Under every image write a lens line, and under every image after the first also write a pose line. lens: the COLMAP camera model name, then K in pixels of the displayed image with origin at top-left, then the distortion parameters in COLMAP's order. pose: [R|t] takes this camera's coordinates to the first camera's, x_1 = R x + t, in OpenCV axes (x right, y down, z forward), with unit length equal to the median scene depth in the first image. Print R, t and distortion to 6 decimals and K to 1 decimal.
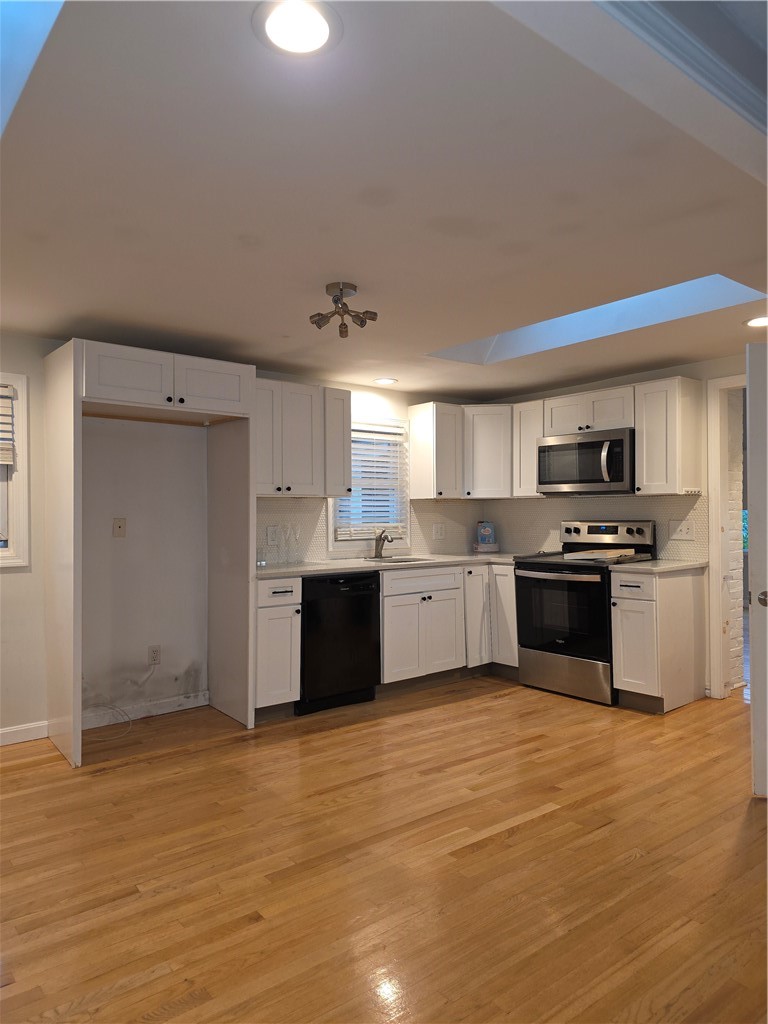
lens RADIAL K [[701.4, 0, 384.0], [0, 701.4, 512.0], [0, 0, 1]] dist [-0.001351, -0.000696]
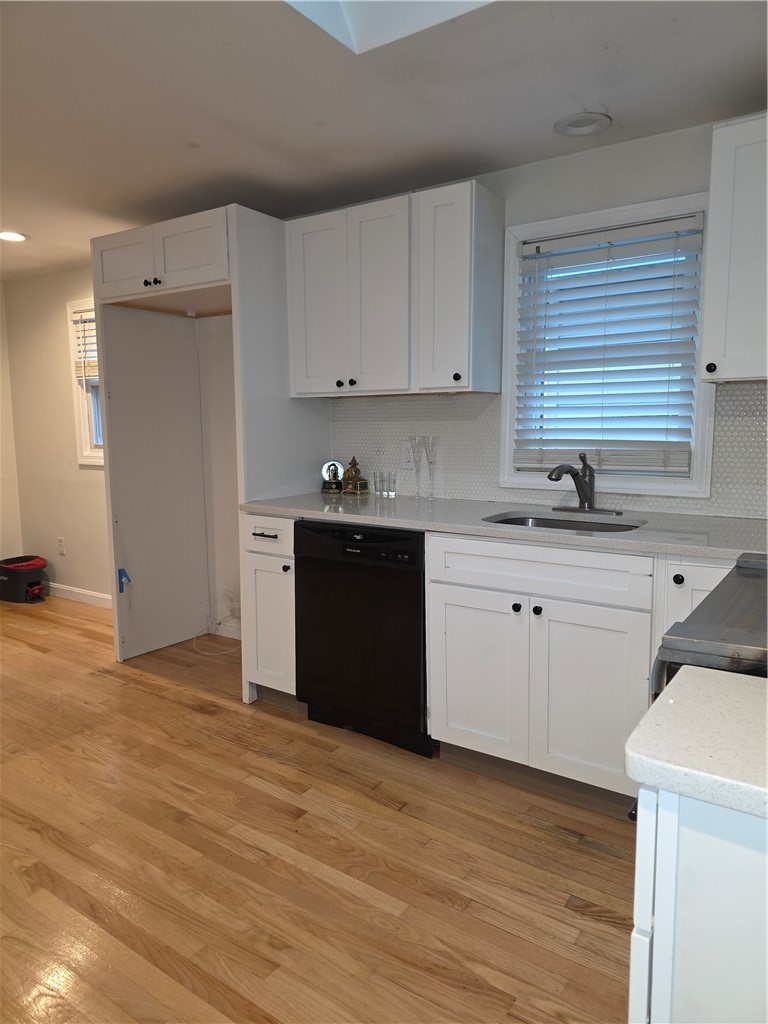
lens RADIAL K [[688.4, 0, 384.0], [0, 688.4, 512.0], [0, 0, 1]] dist [0.028054, -0.001148]
pose [[0.284912, 0.133265, -0.949245, 0.540469], [0.001751, 0.990215, 0.139542, -0.003865], [0.958552, -0.041420, 0.281891, 0.933339]]
